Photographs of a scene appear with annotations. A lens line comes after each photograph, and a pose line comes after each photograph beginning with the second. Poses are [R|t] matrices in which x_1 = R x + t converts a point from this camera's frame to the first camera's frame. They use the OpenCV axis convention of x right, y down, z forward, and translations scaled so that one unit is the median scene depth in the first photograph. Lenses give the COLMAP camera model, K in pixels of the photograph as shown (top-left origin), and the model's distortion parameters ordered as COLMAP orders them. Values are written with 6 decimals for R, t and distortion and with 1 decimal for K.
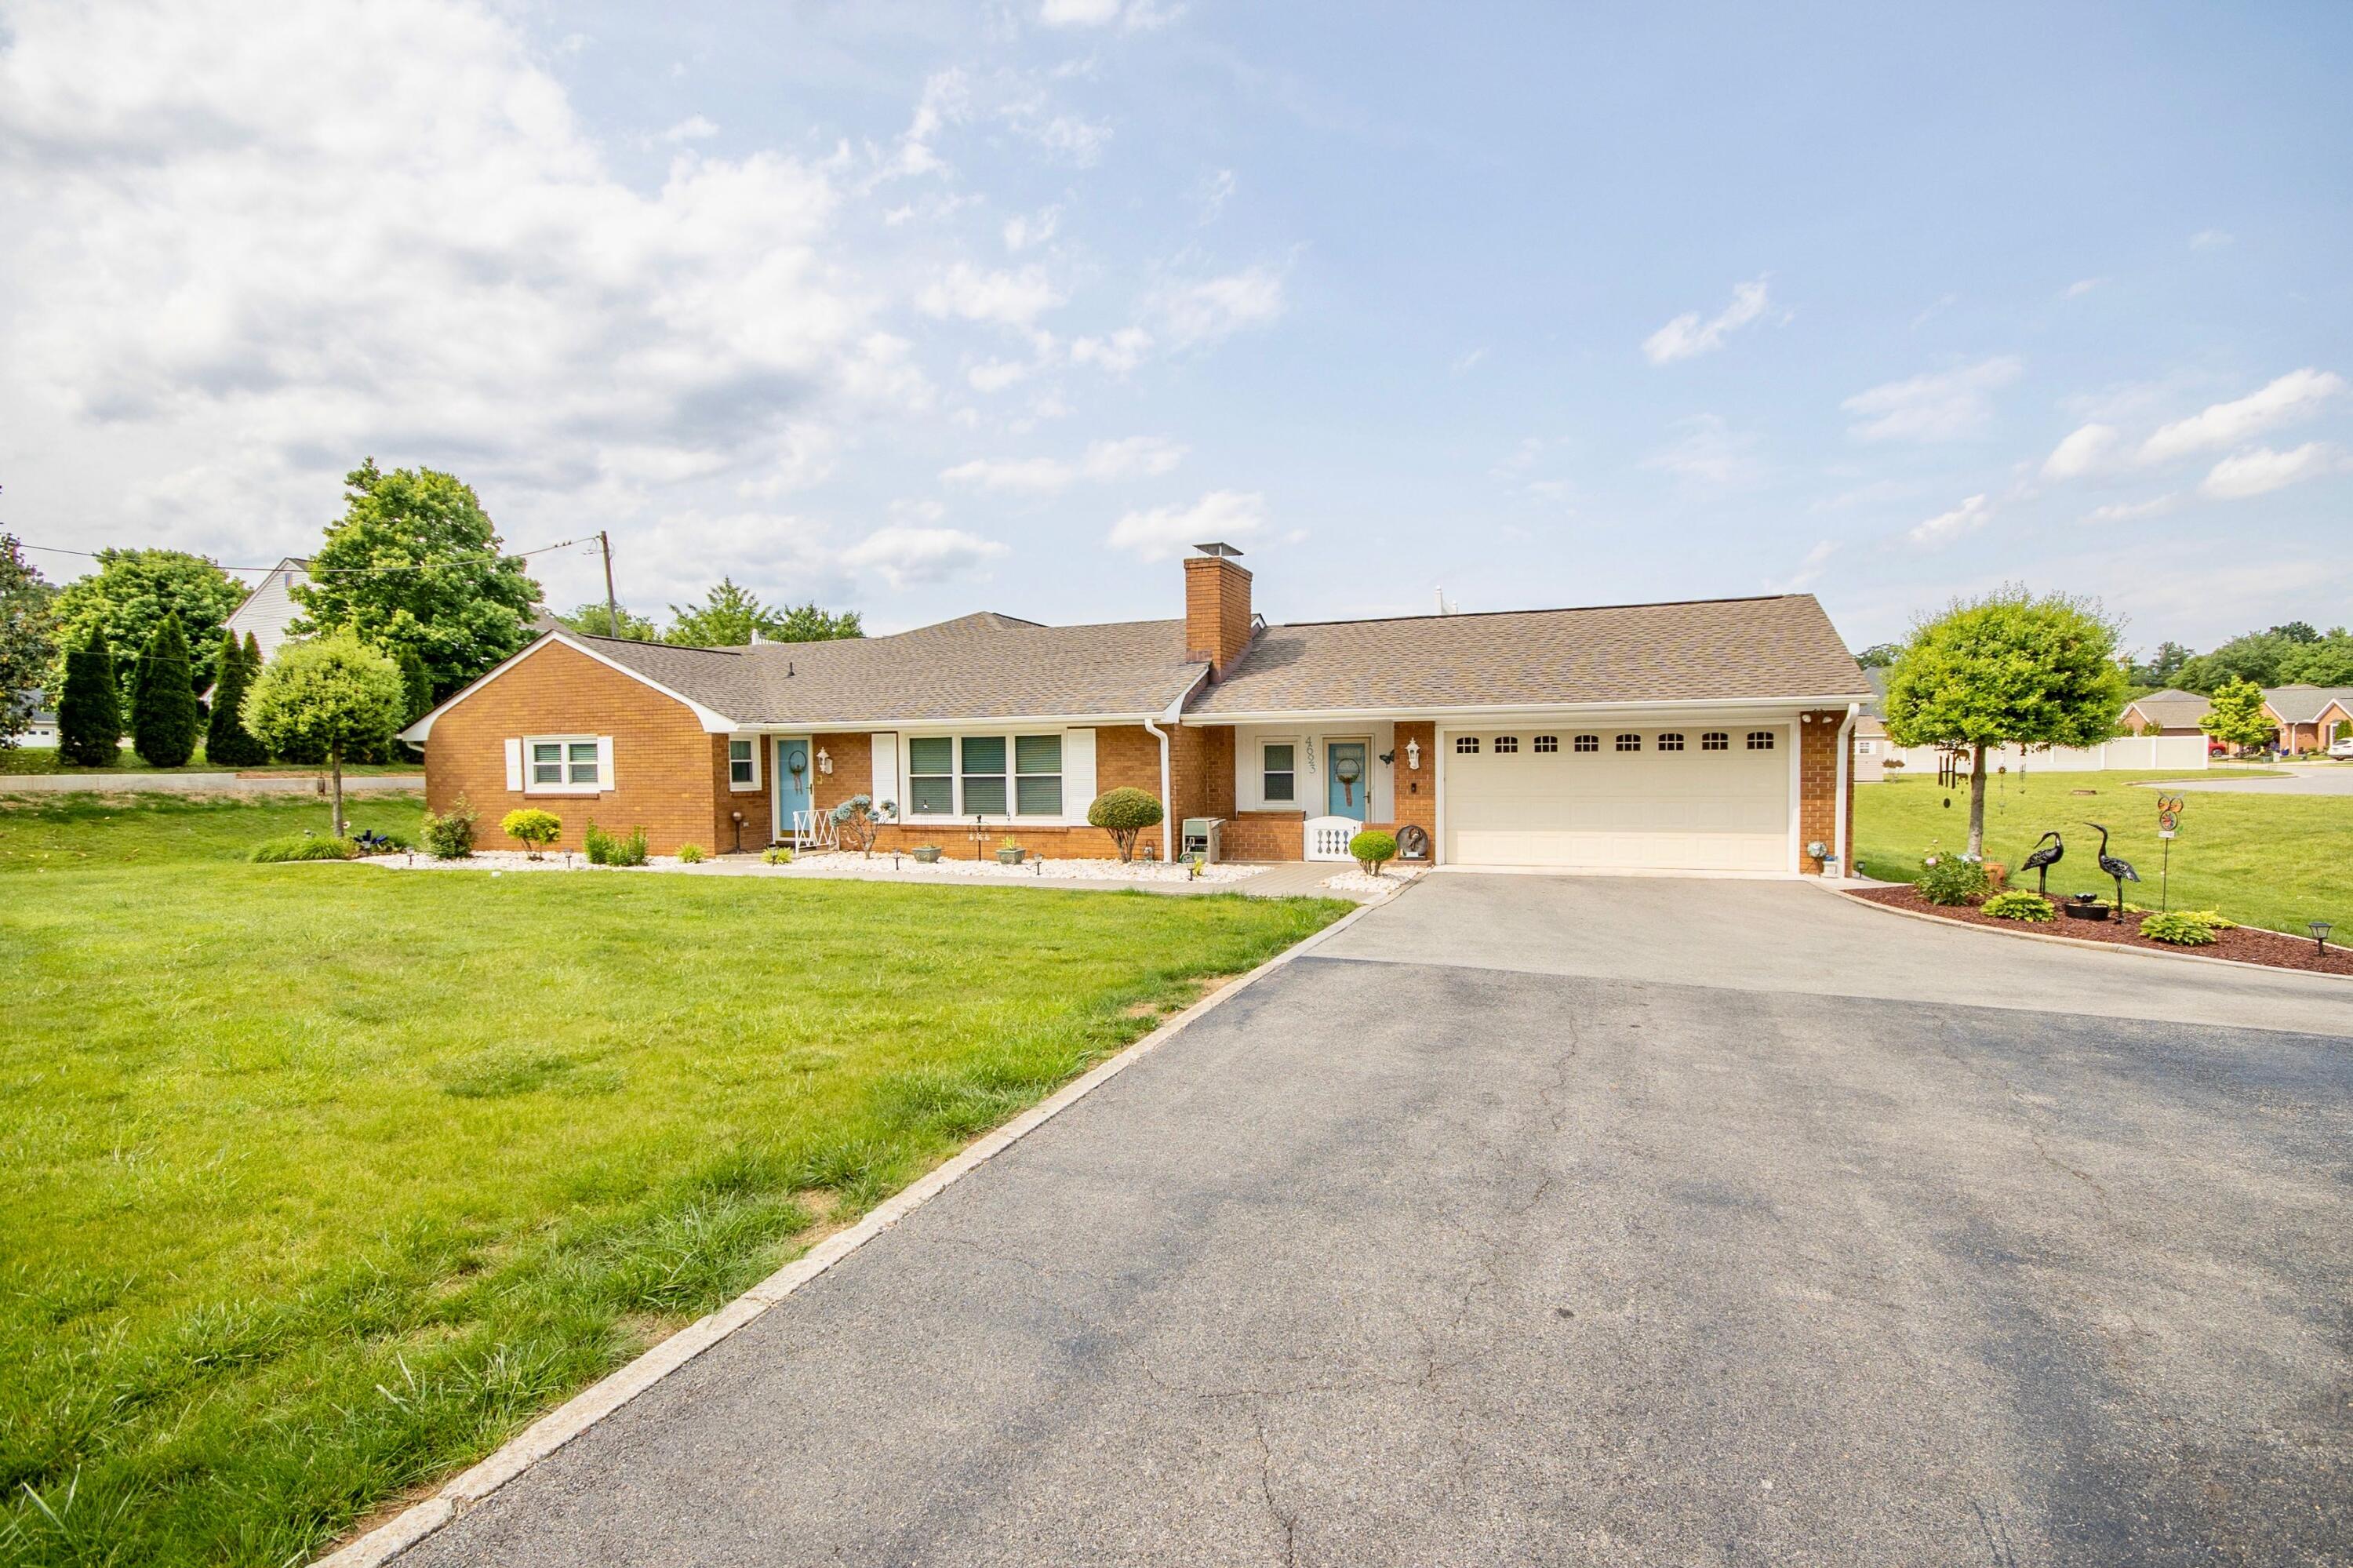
lens RADIAL K [[1086.2, 0, 1167.9], [0, 1086.2, 826.3], [0, 0, 1]] dist [0.000212, 0.000609]
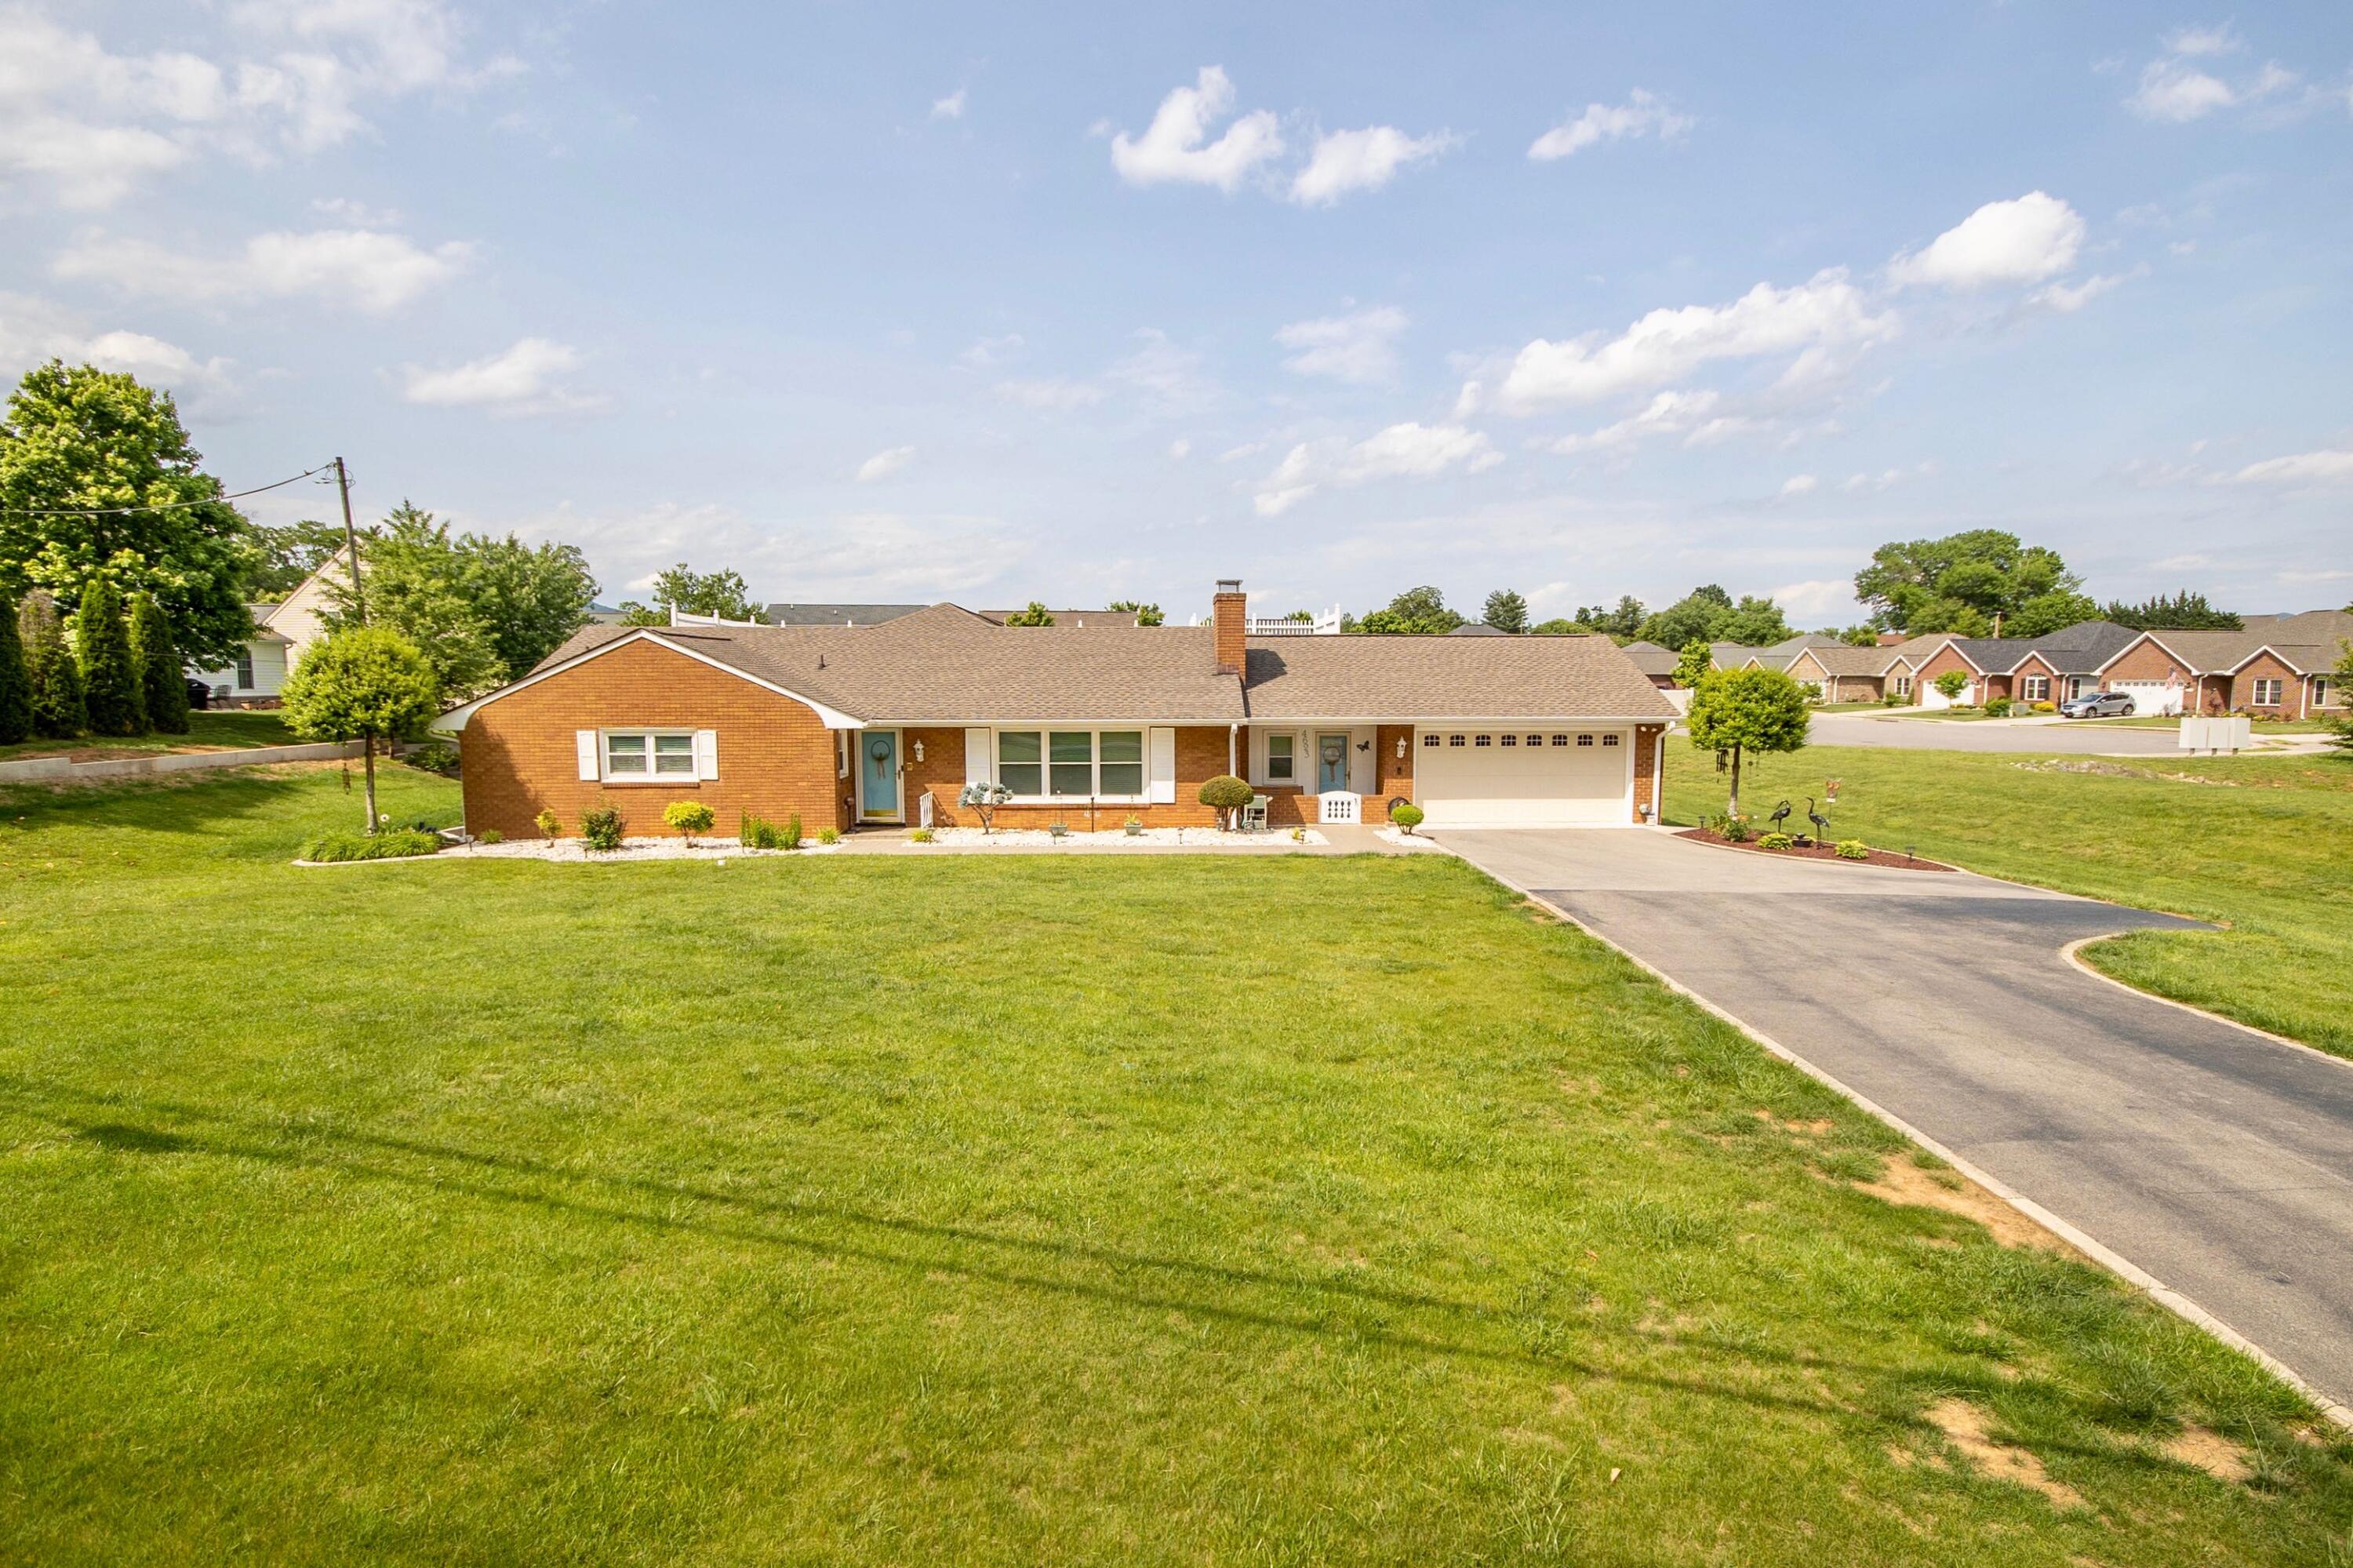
lens RADIAL K [[1166.9, 0, 1167.0], [0, 1166.9, 810.9], [0, 0, 1]] dist [-0.002101, 0.000249]
pose [[0.924792, -0.031891, 0.379133, -0.567364], [0.014037, 0.998662, 0.049763, -0.056604], [-0.380213, -0.040699, 0.924003, -0.269092]]
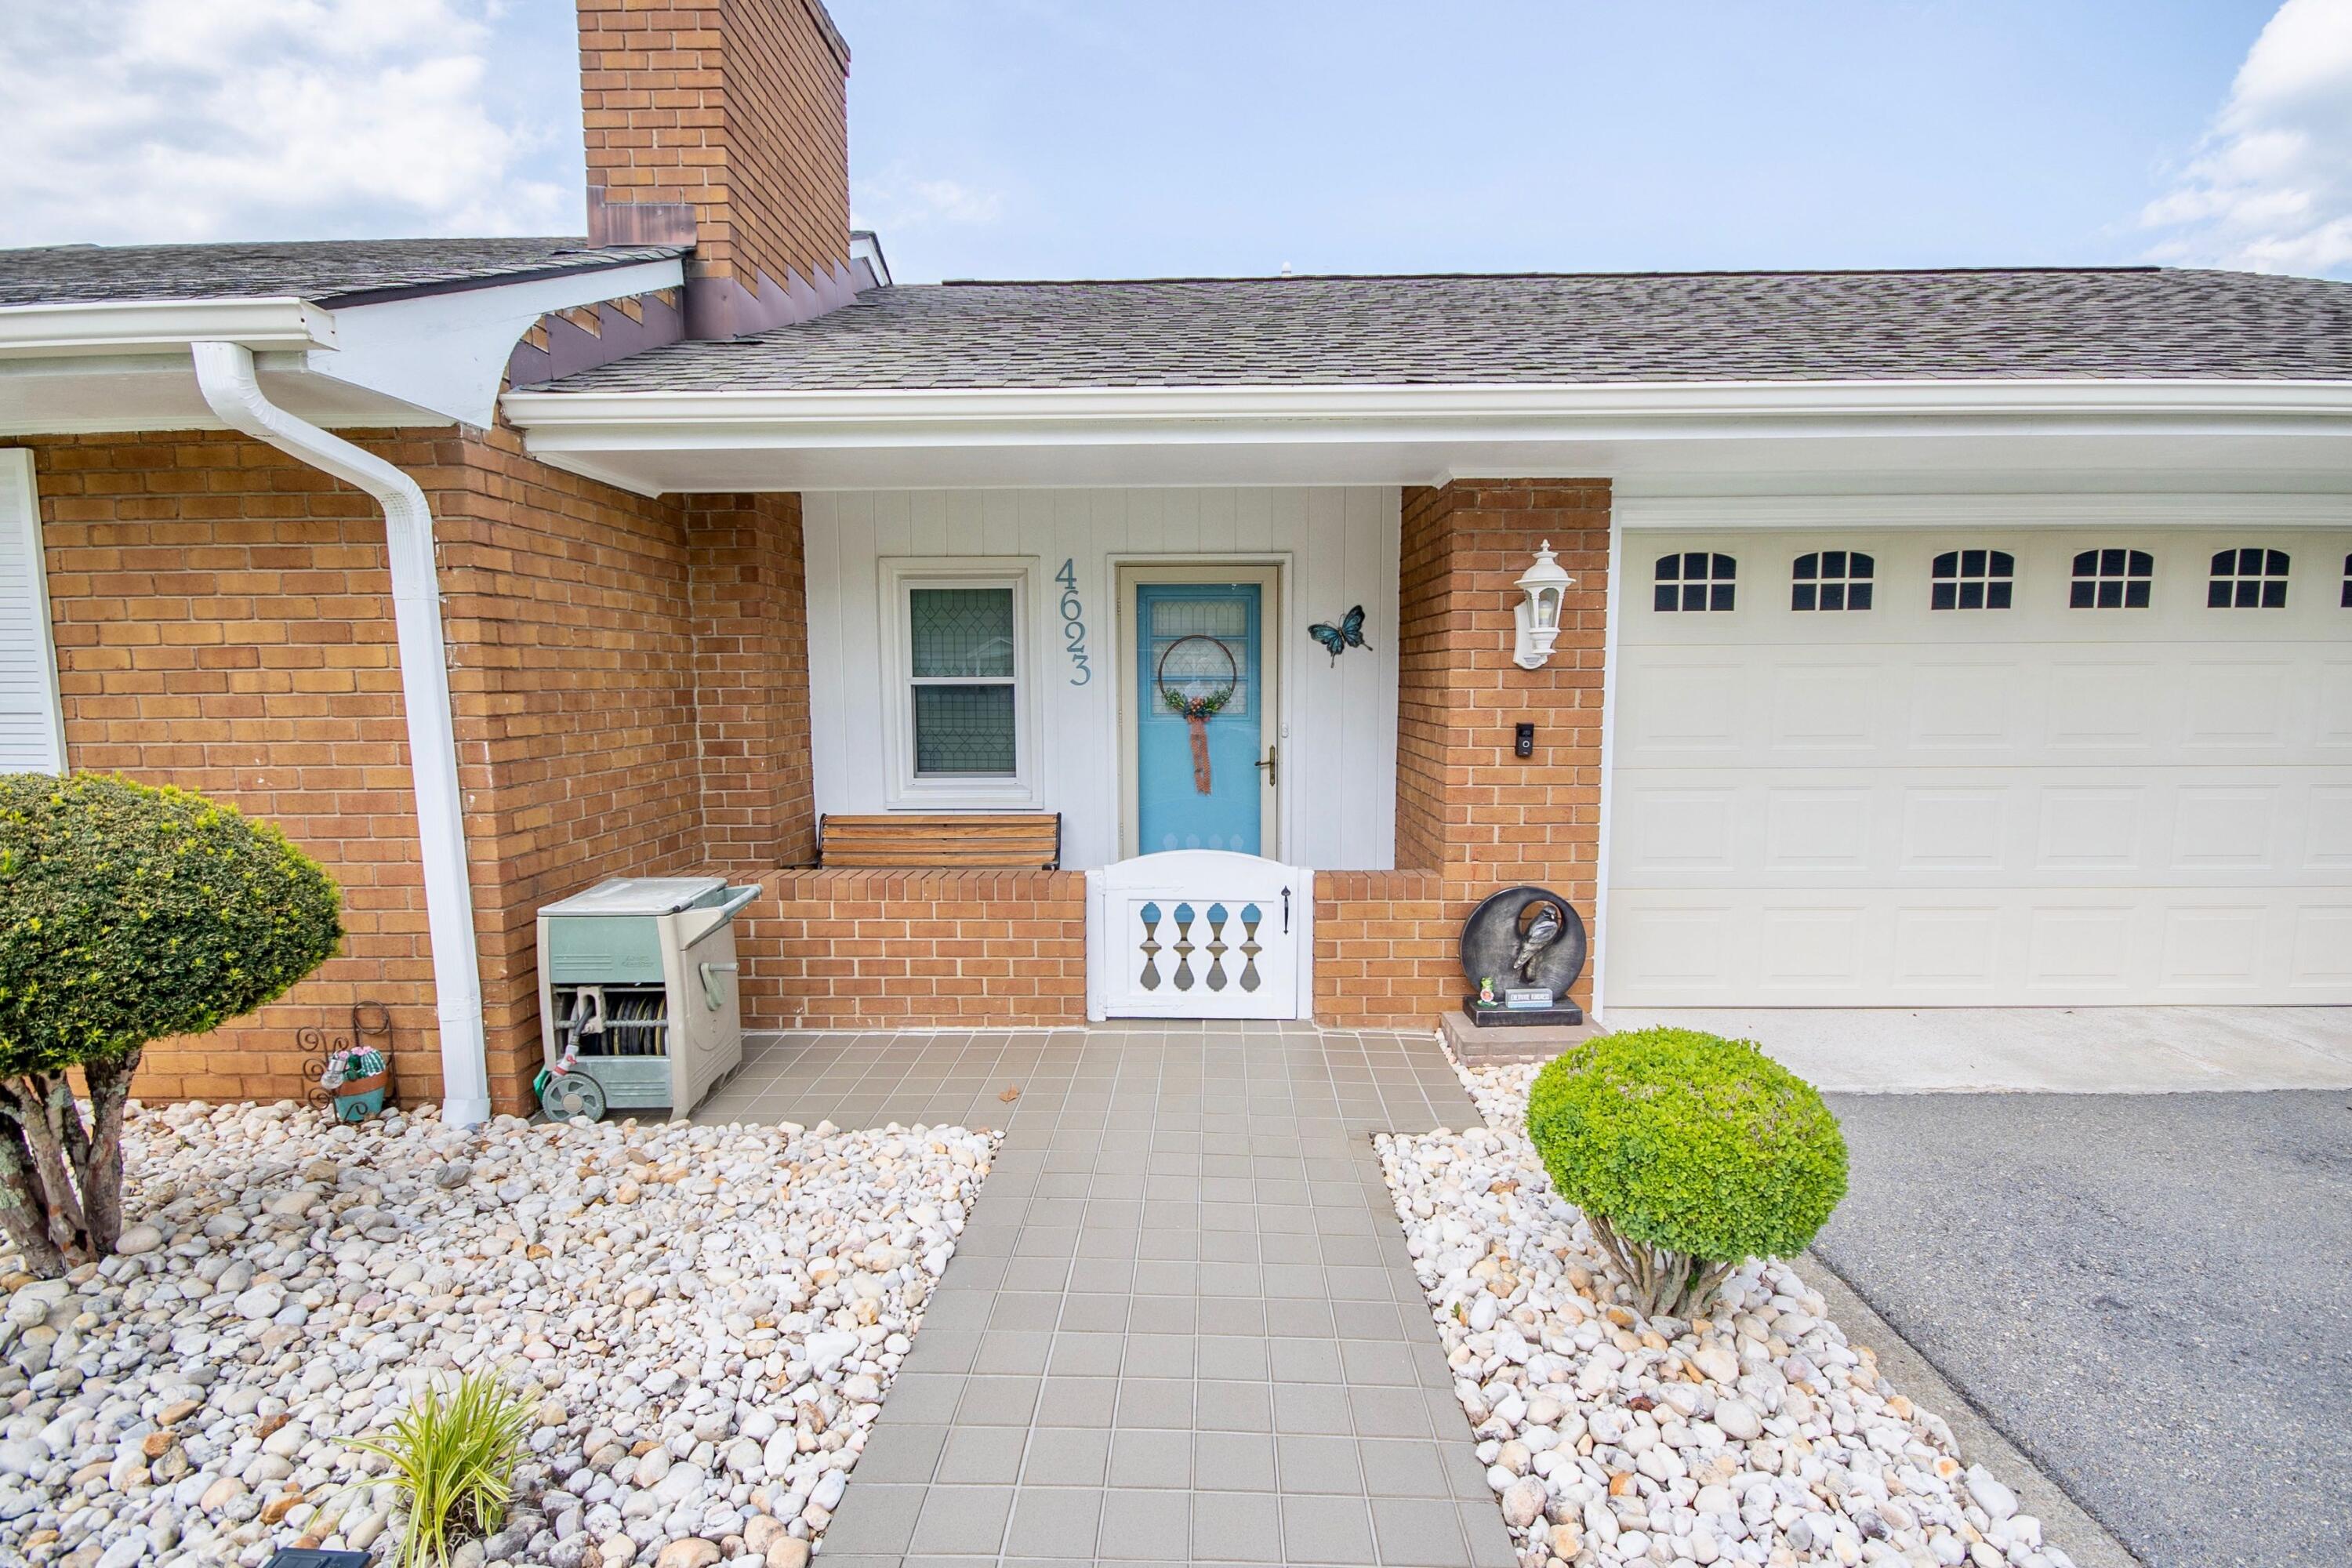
lens RADIAL K [[1102.5, 0, 1176.0], [0, 1102.5, 784.0], [0, 0, 1]] dist [-0.001863, 0.000111]
pose [[0.932941, -0.028866, 0.358871, 0.047919], [0.015891, 0.999111, 0.039052, -0.032553], [-0.359679, -0.030730, 0.932570, 0.696999]]
